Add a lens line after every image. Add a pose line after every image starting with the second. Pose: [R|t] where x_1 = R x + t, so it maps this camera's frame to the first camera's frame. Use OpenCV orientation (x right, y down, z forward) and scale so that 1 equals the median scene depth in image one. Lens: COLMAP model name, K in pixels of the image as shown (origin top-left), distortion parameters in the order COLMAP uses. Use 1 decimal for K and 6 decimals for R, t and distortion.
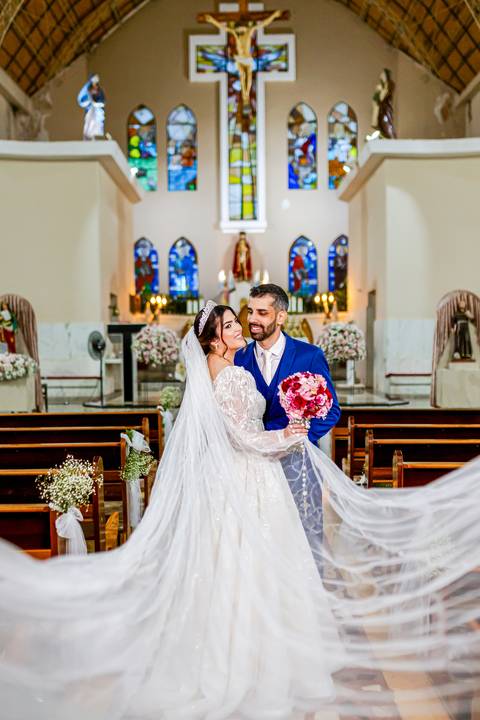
lens RADIAL K [[778.9, 0, 234.3], [0, 778.9, 382.7], [0, 0, 1]] dist [0.016381, 0.015597]
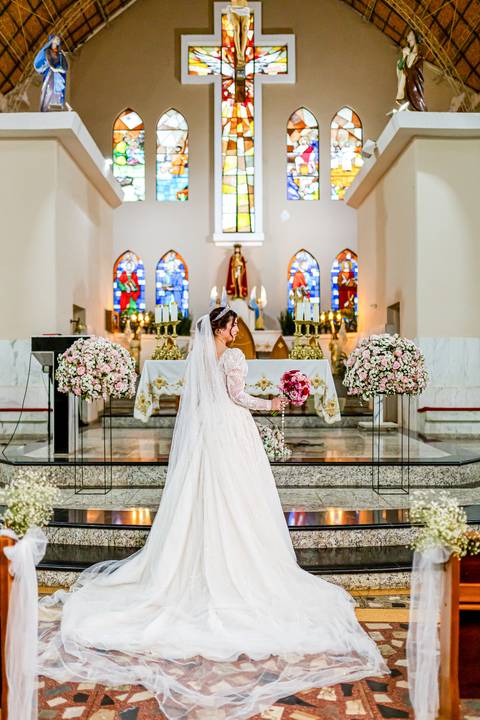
lens RADIAL K [[694.9, 0, 233.3], [0, 694.9, 359.6], [0, 0, 1]] dist [0.007394, 0.009650]
pose [[0.999977, 0.006426, 0.002344, 0.005011], [-0.006268, 0.998037, -0.062305, -0.010254], [-0.002740, 0.062289, 0.998054, 0.212899]]
